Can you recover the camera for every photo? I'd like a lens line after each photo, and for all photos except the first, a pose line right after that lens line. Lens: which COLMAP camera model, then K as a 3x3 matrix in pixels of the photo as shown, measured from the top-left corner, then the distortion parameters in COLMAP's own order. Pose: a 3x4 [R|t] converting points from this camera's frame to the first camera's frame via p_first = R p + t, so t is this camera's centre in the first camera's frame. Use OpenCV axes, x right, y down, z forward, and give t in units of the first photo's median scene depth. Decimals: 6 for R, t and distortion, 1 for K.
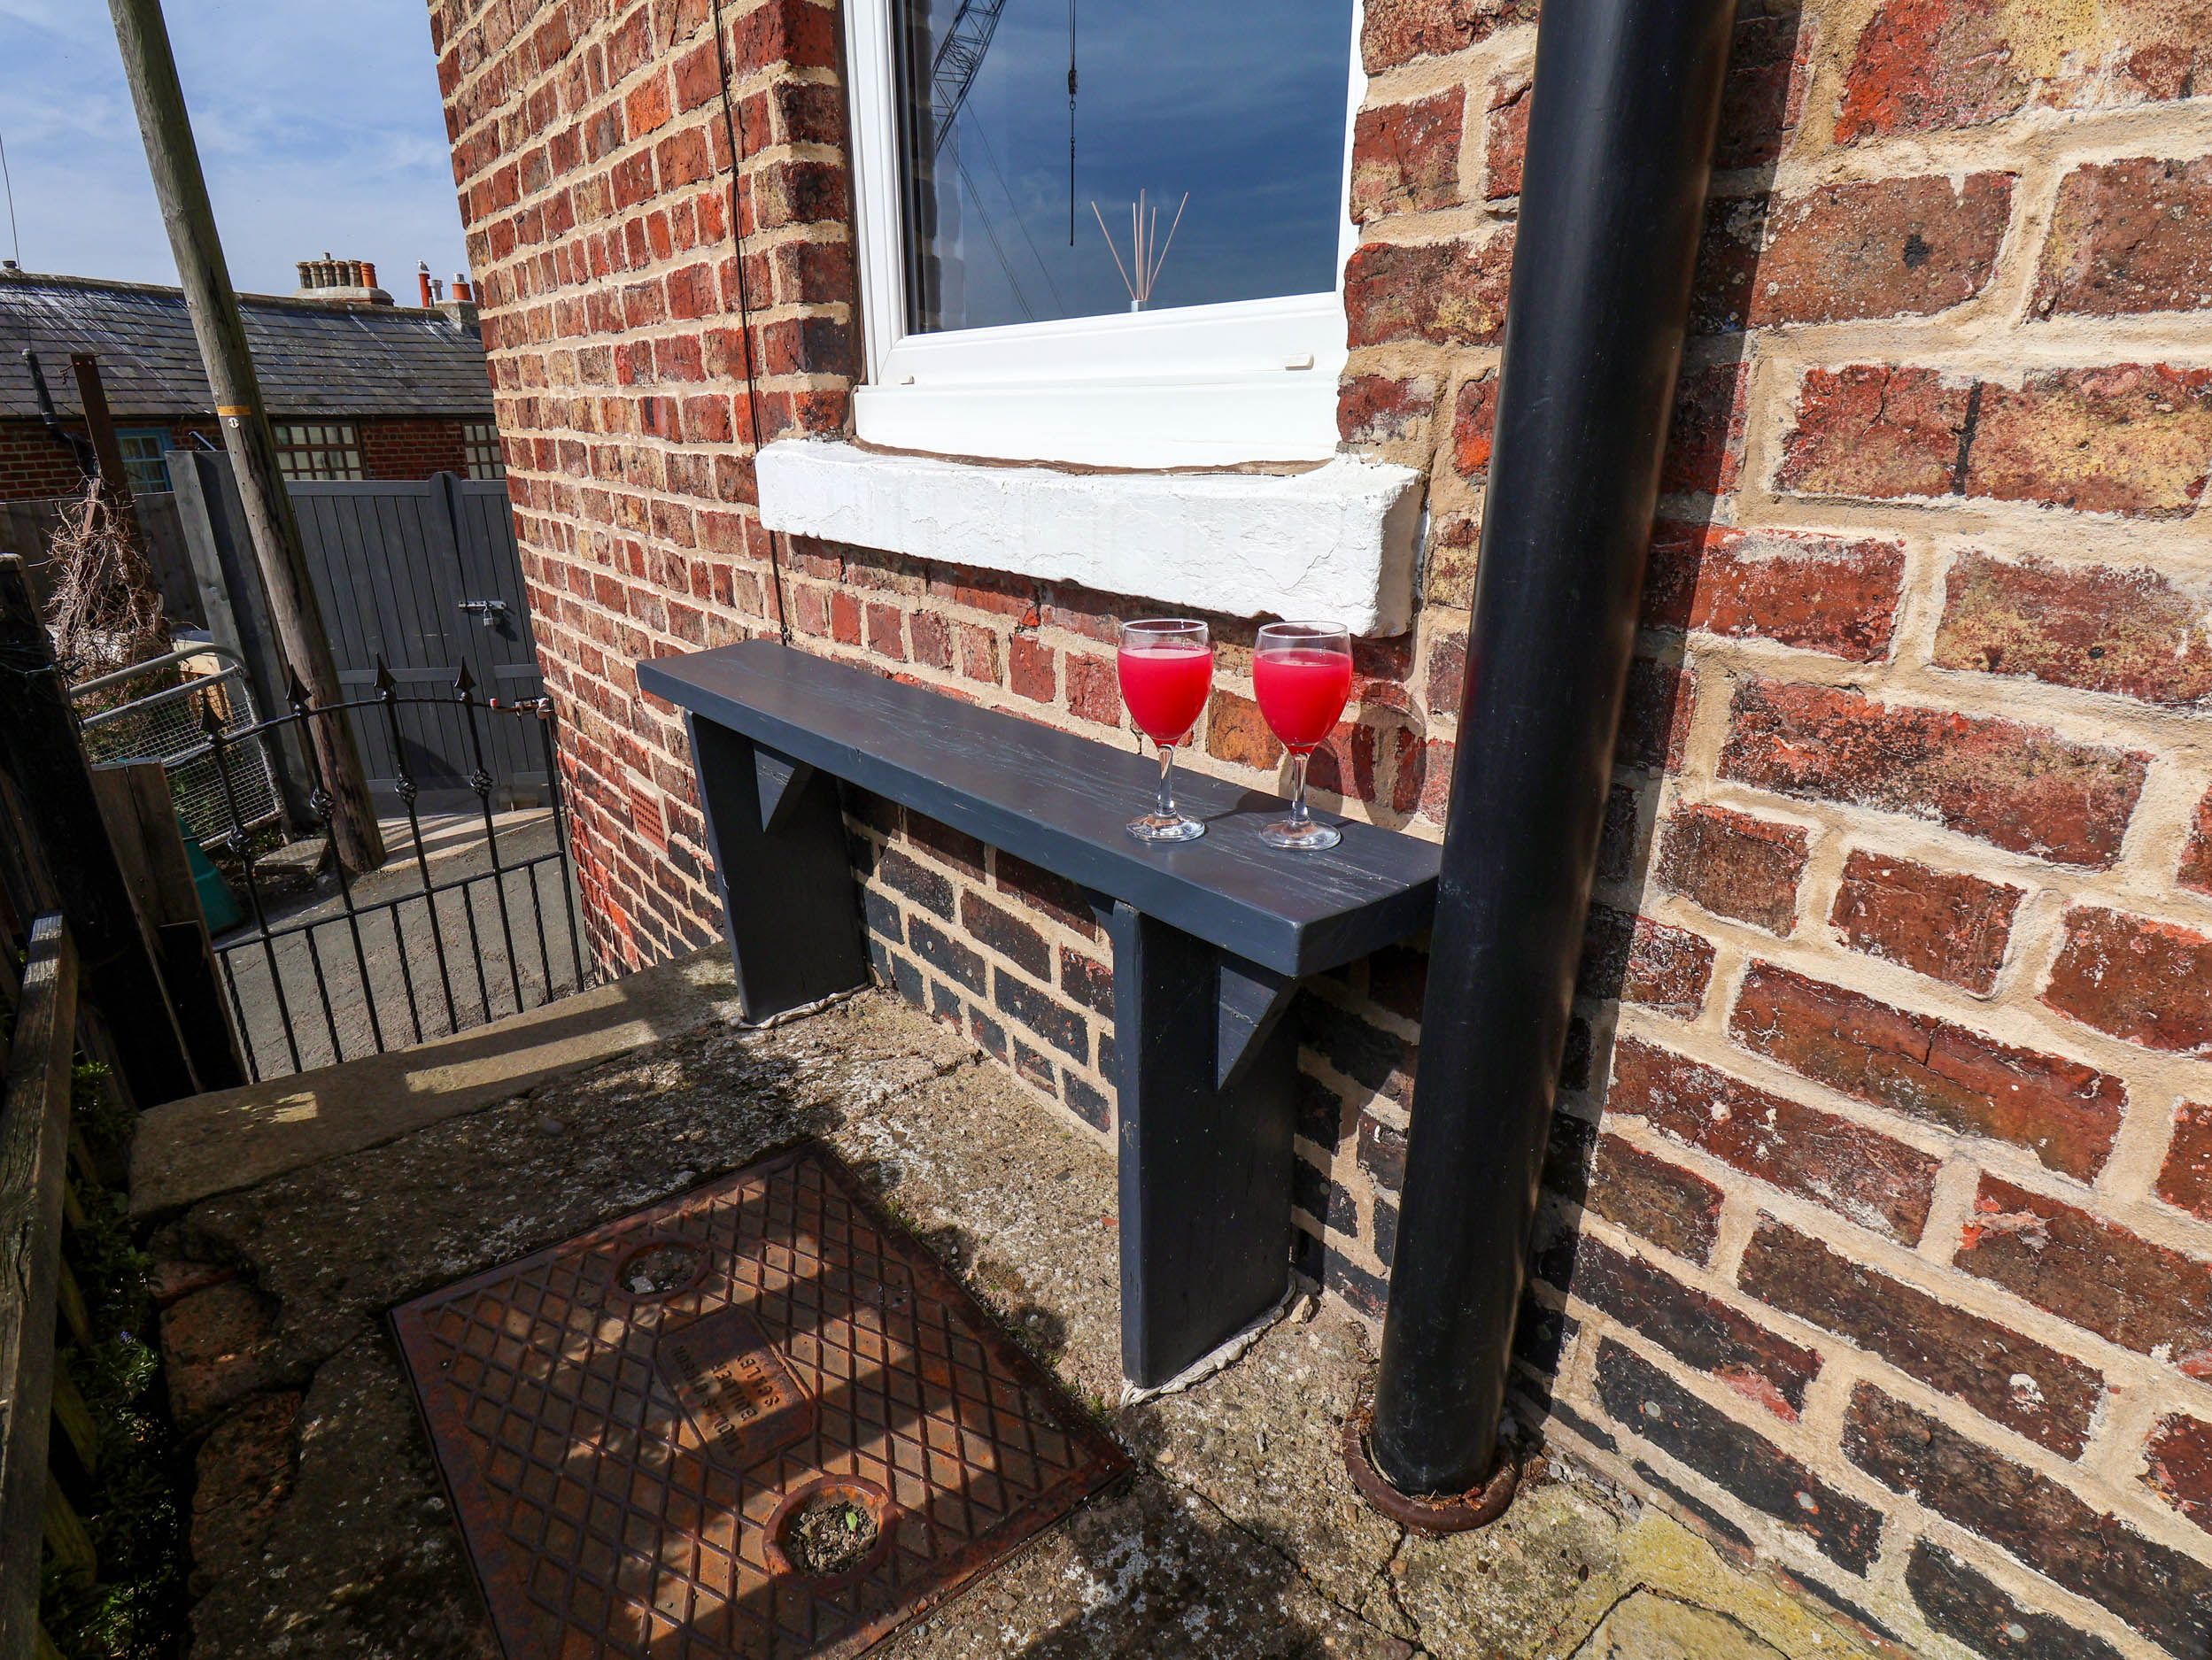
lens RADIAL K [[1167.5, 0, 1110.9], [0, 1167.5, 877.6], [0, 0, 1]] dist [-0.006464, -0.008734]
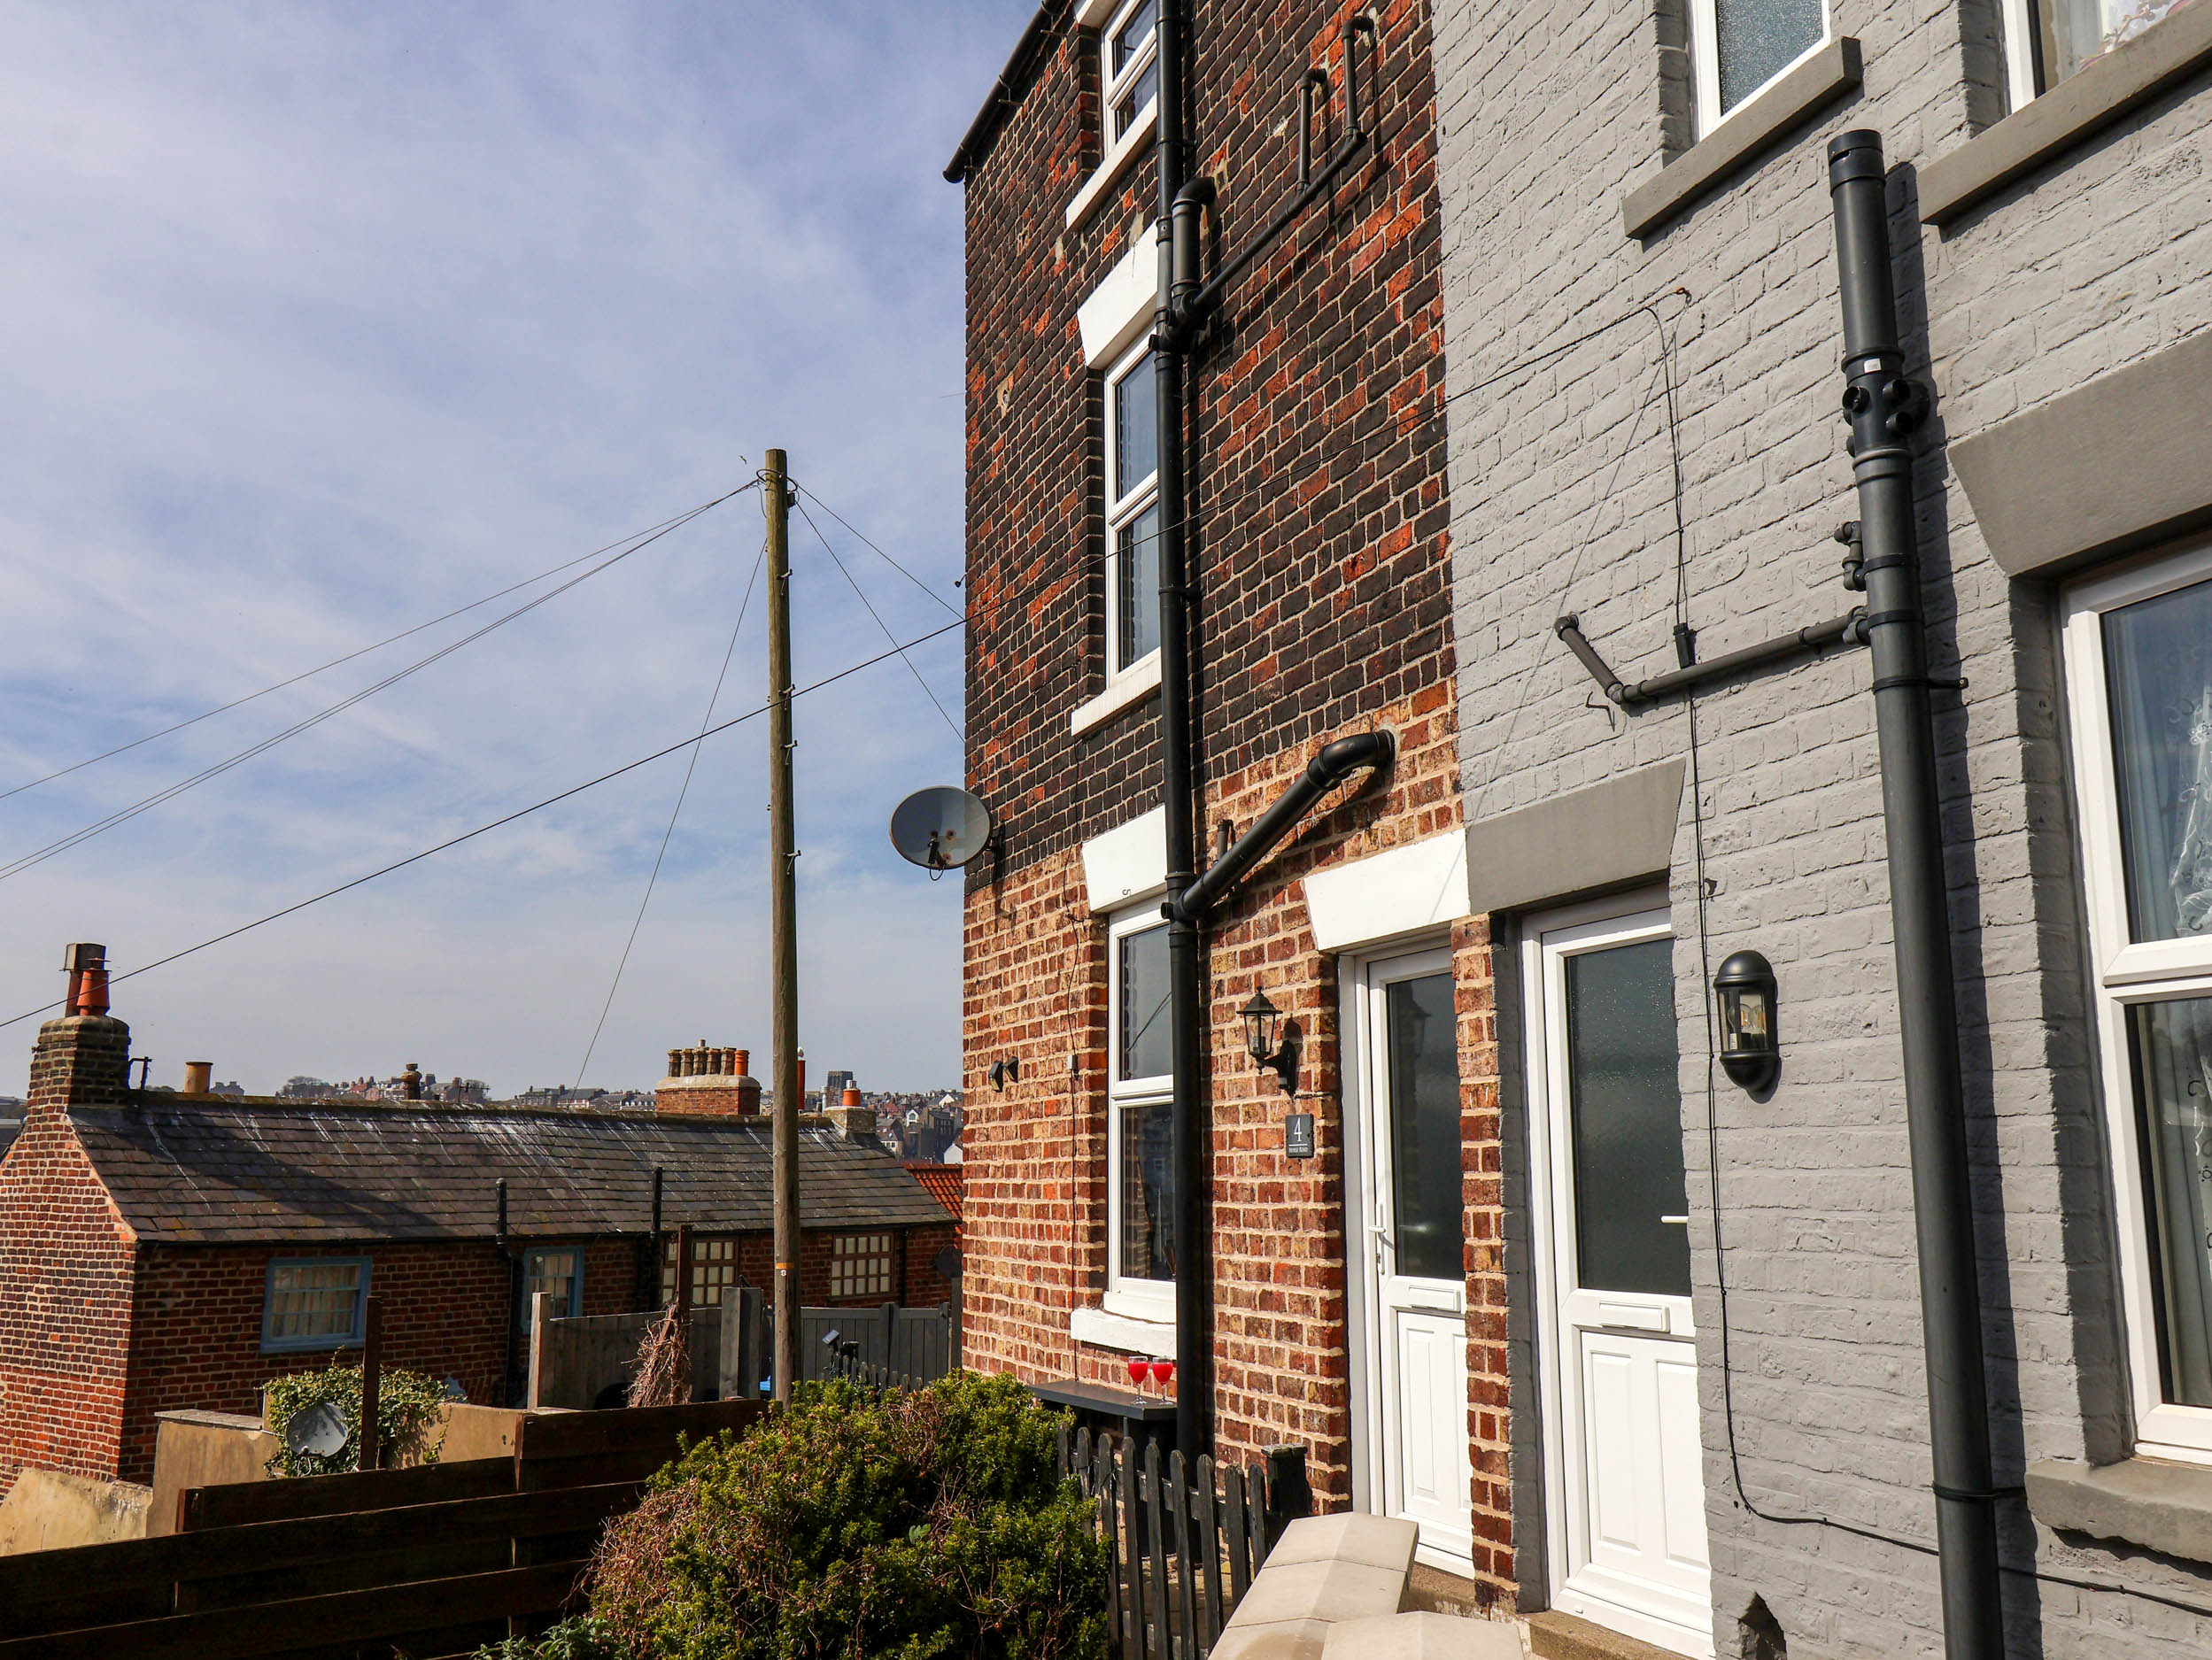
lens RADIAL K [[1924.6, 0, 1110.2], [0, 1924.6, 835.3], [0, 0, 1]] dist [0.028496, -0.002169]
pose [[0.953177, -0.065499, -0.295234, 0.924148], [-0.101207, 0.850877, -0.515525, 0.785273], [0.284974, 0.521267, 0.804407, -2.489752]]
